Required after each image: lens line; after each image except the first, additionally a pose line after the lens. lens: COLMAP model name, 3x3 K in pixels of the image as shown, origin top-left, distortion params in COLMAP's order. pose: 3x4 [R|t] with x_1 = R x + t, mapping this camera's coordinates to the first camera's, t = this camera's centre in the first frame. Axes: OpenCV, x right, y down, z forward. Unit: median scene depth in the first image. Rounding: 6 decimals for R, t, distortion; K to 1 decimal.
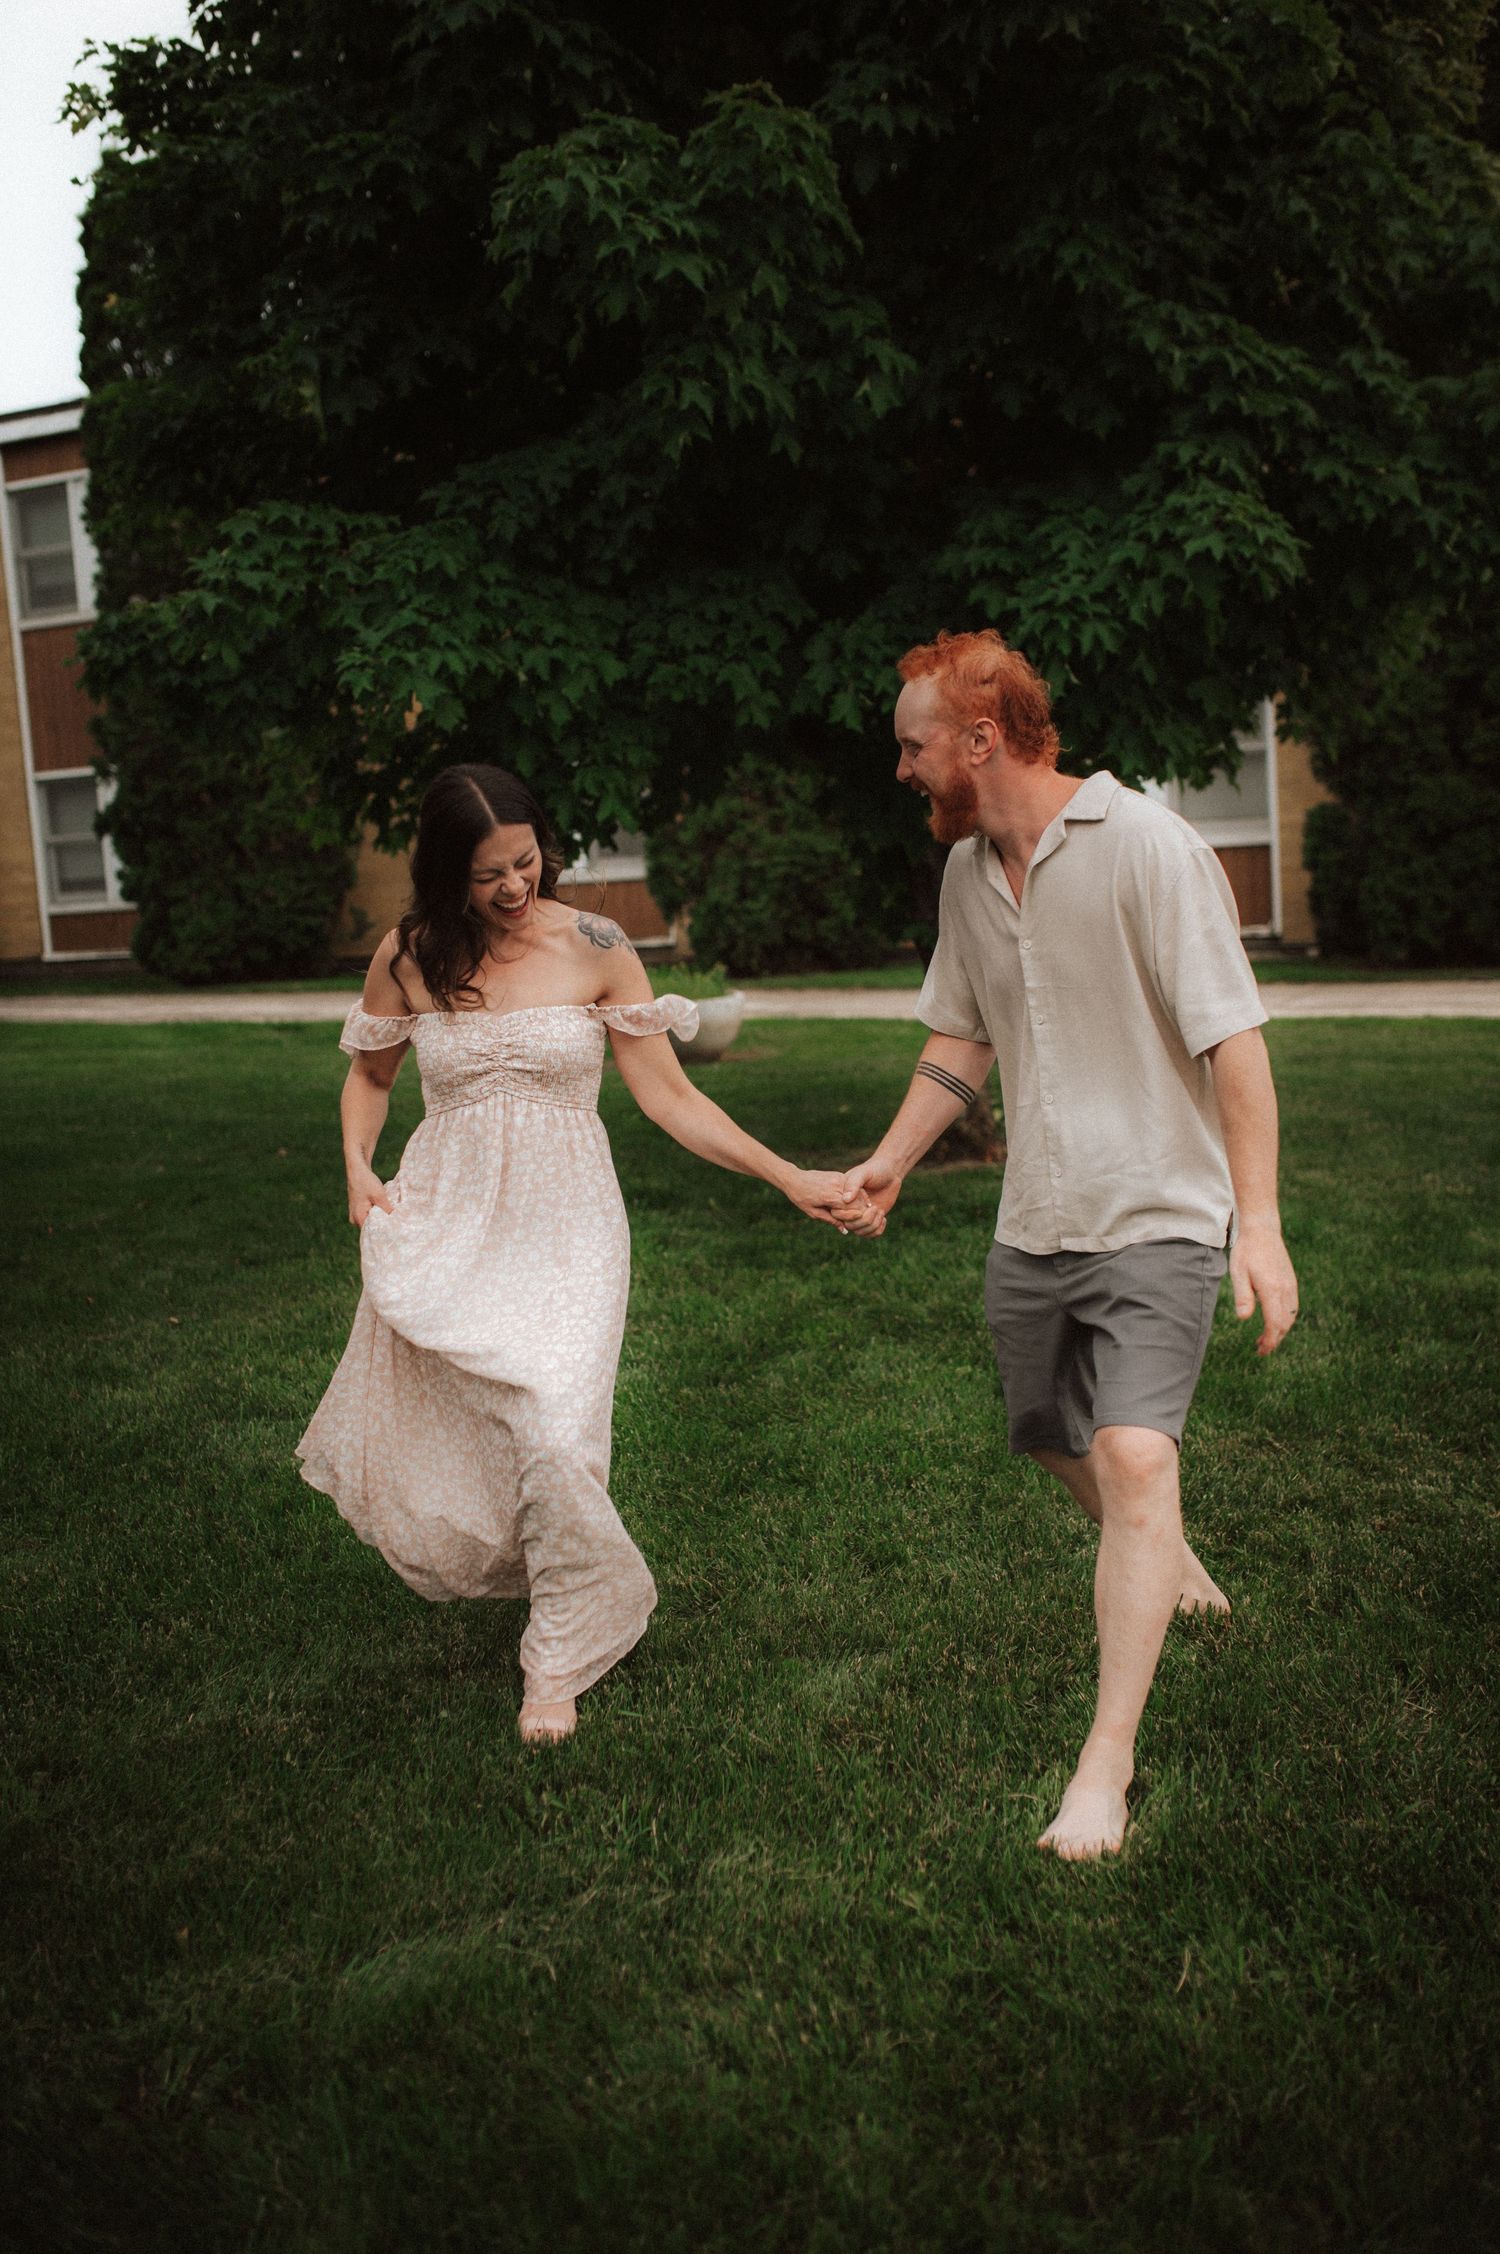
lens RADIAL K [[2173.8, 0, 750.0], [0, 2173.8, 1127.0], [0, 0, 1]] dist [-0.051837, 0.028733]
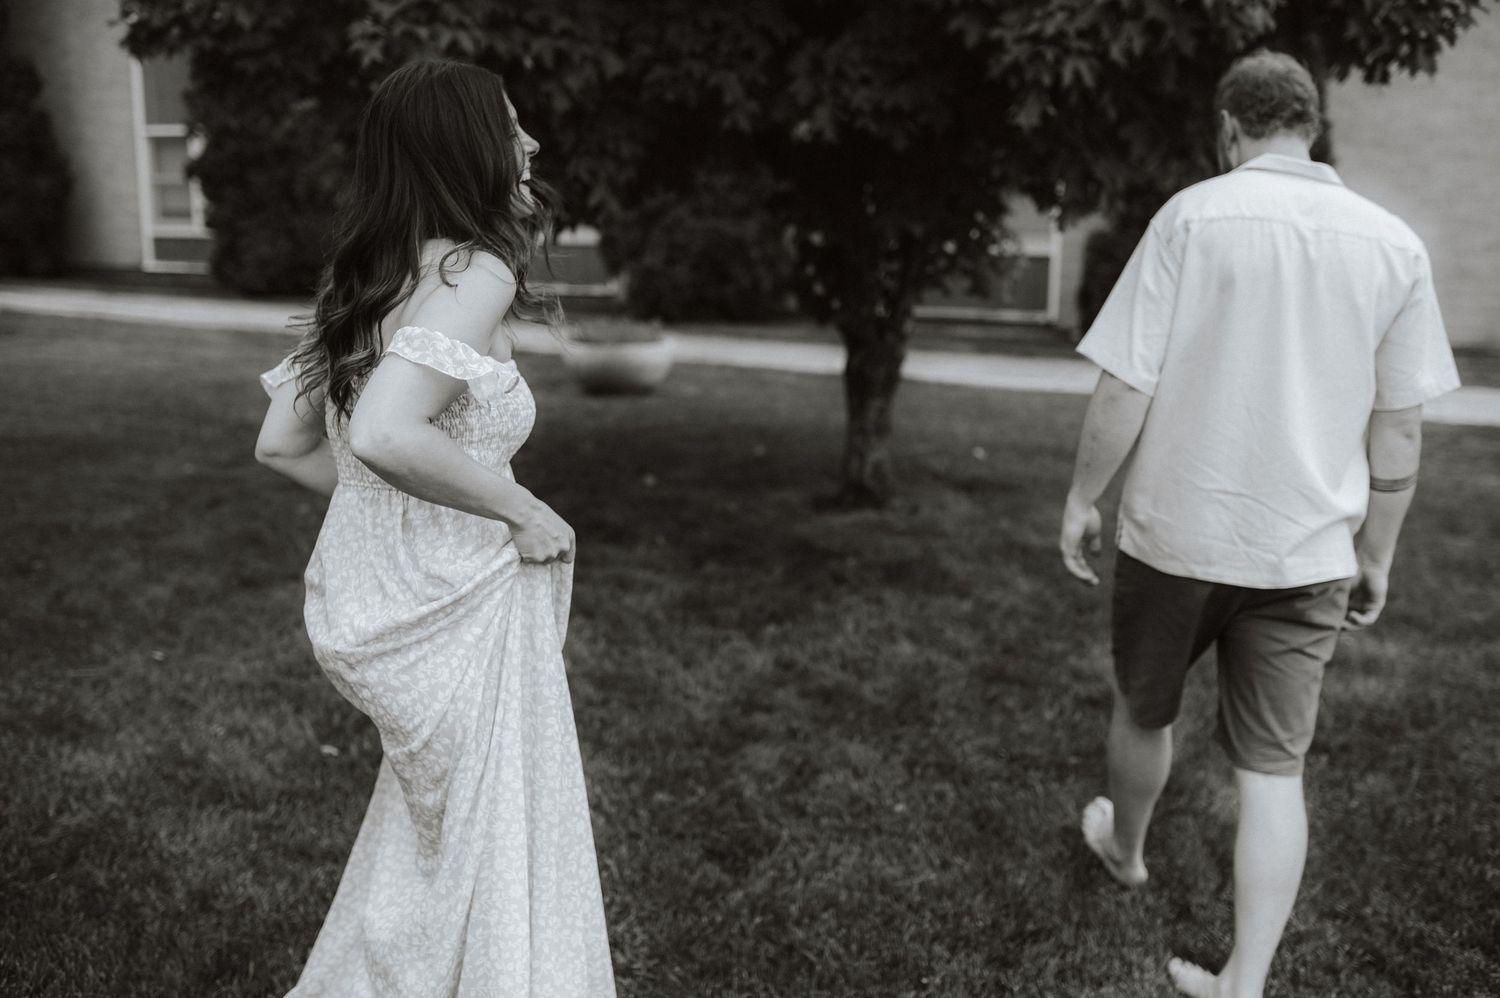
lens RADIAL K [[1446.6, 0, 769.2], [0, 1446.6, 506.6], [0, 0, 1]] dist [-0.051837, 0.028733]
pose [[0.993922, 0.063354, 0.090032, -0.035690], [-0.068941, 0.995793, 0.060357, -0.040484], [-0.085829, -0.066197, 0.994108, 0.263404]]
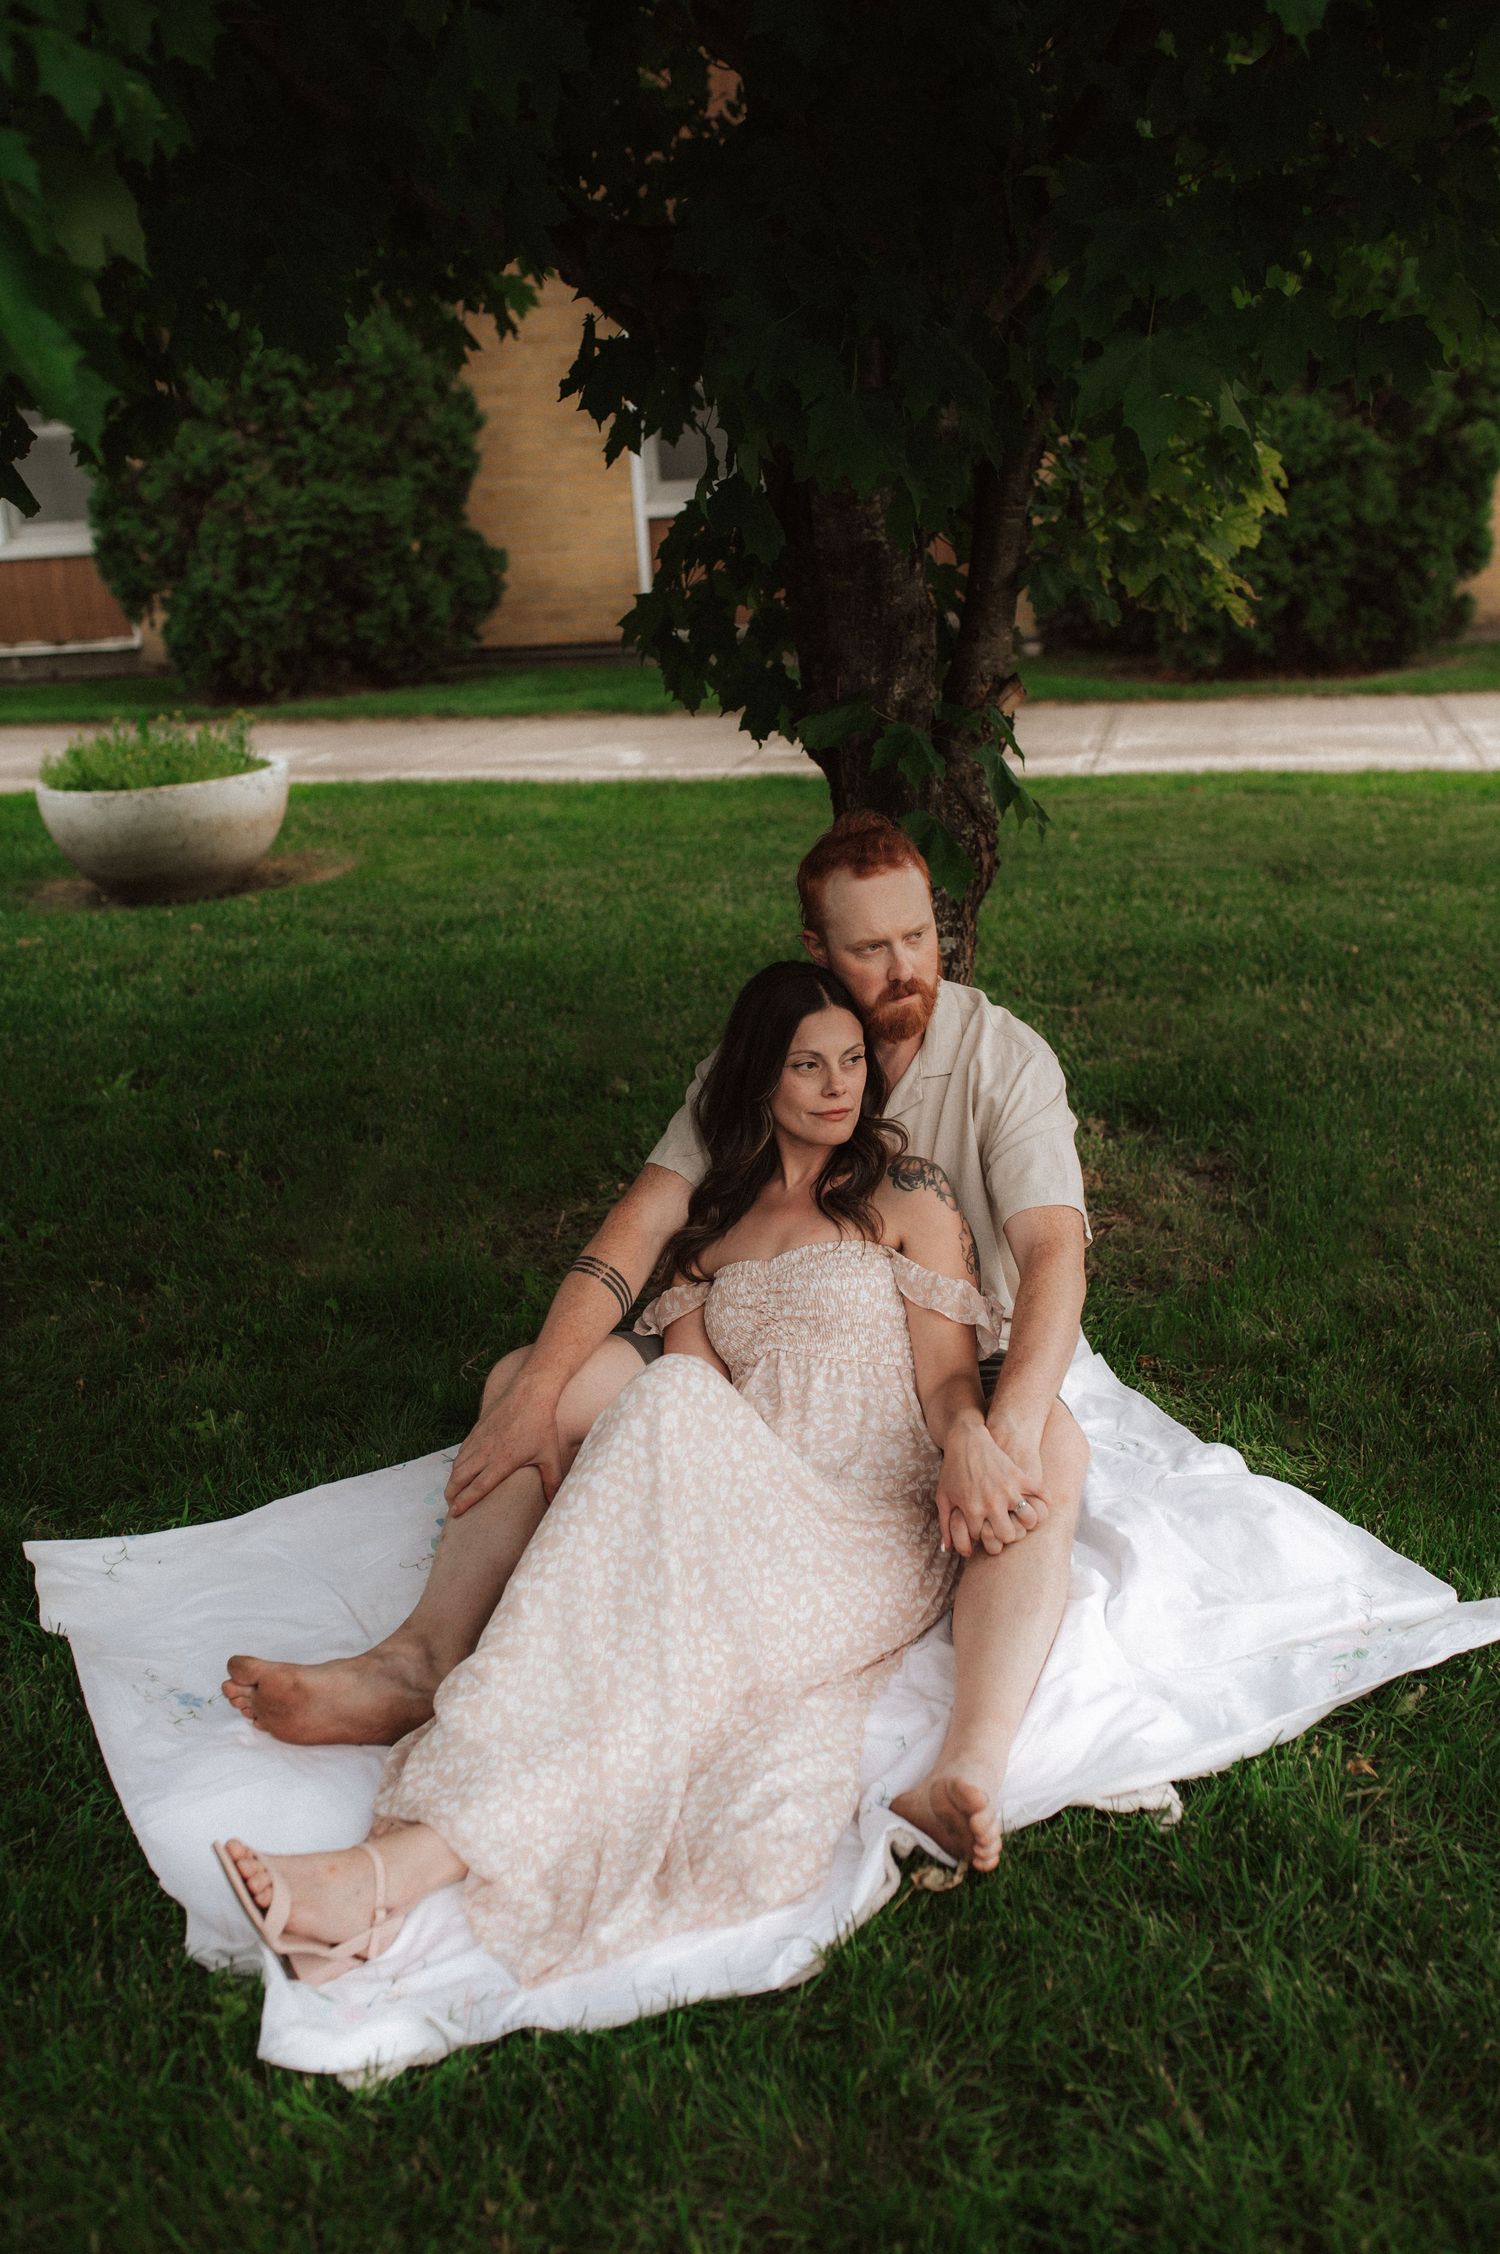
lens RADIAL K [[2173.8, 0, 750.0], [0, 2173.8, 1127.0], [0, 0, 1]] dist [-0.051837, 0.028733]
pose [[0.971238, -0.064964, 0.229077, -0.044801], [0.030414, 0.988029, 0.151243, -0.100769], [-0.236159, -0.139925, 0.961587, 0.835757]]
